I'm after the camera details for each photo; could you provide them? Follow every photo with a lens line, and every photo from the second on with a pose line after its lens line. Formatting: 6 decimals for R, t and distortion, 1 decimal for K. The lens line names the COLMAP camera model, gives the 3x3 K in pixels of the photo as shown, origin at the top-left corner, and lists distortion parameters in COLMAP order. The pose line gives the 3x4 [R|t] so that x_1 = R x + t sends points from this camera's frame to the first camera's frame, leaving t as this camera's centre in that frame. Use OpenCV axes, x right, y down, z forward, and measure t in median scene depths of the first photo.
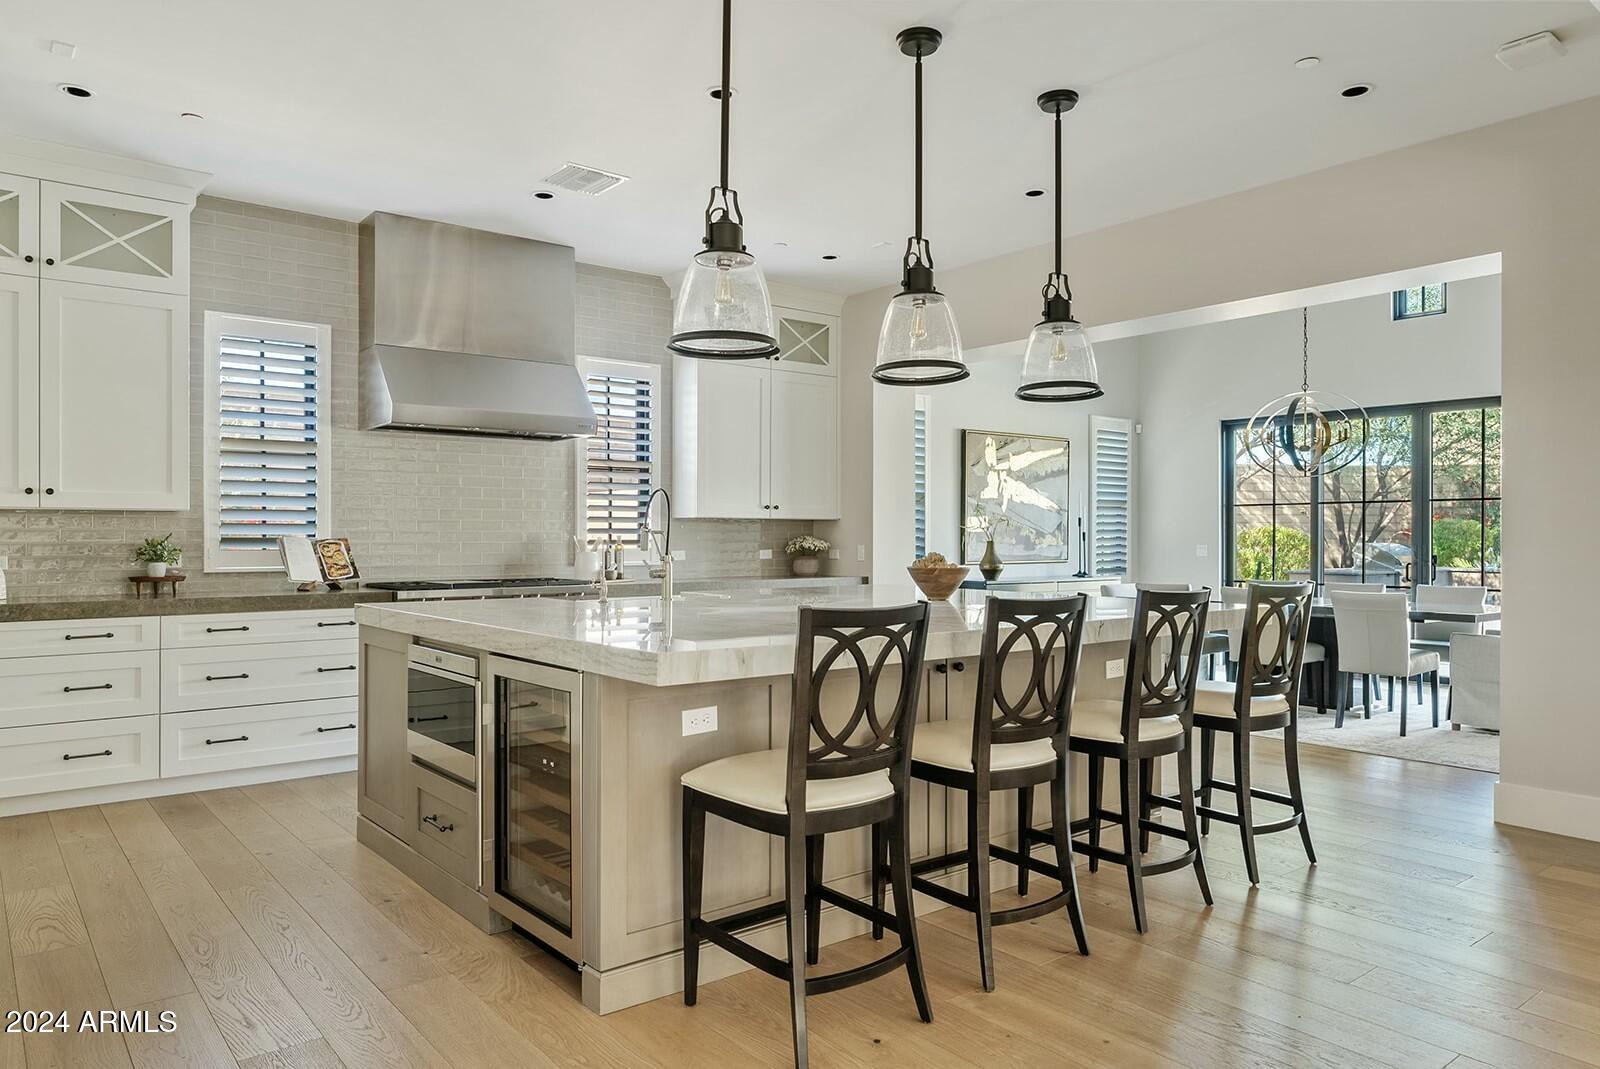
lens RADIAL K [[1042.1, 0, 807.2], [0, 1042.1, 530.1], [0, 0, 1]] dist [-0.000217, -0.000915]
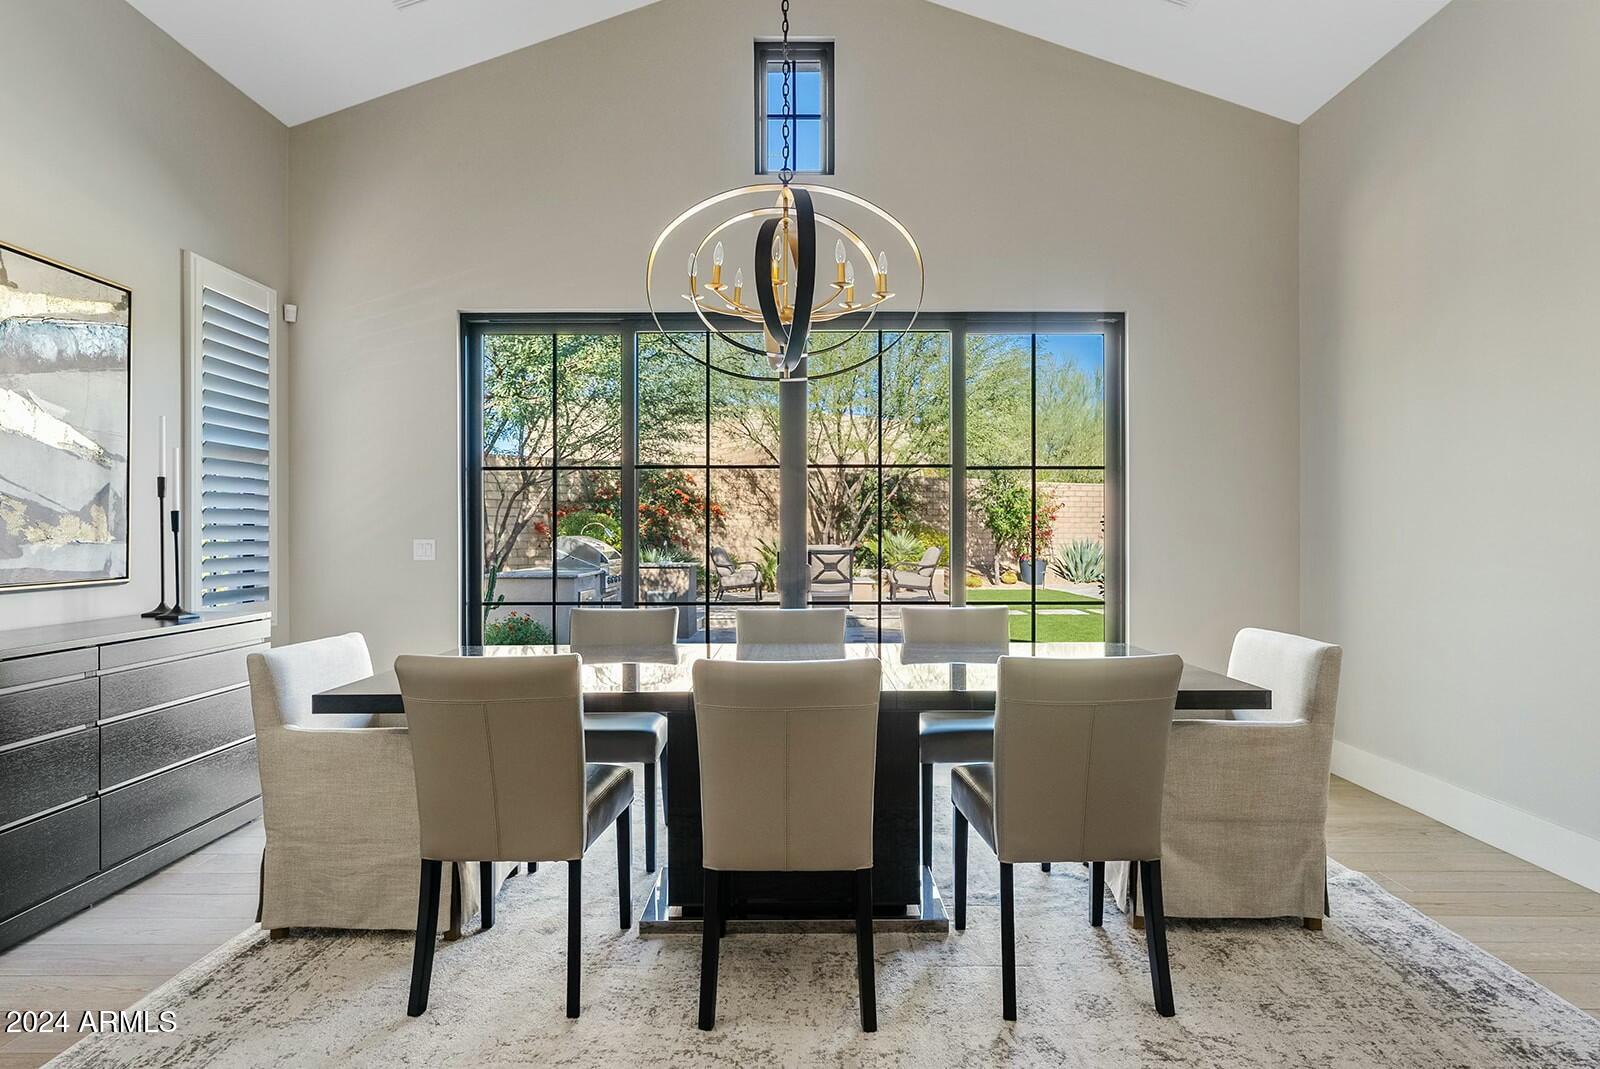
lens RADIAL K [[929.2, 0, 800.0], [0, 929.2, 534.5], [0, 0, 1]] dist [0.000499, 0.000438]
pose [[0.637672, -0.004734, 0.770293, 0.134292], [-0.000639, 0.999978, 0.006675, 0.008605], [-0.770308, -0.004748, 0.637655, 0.551235]]
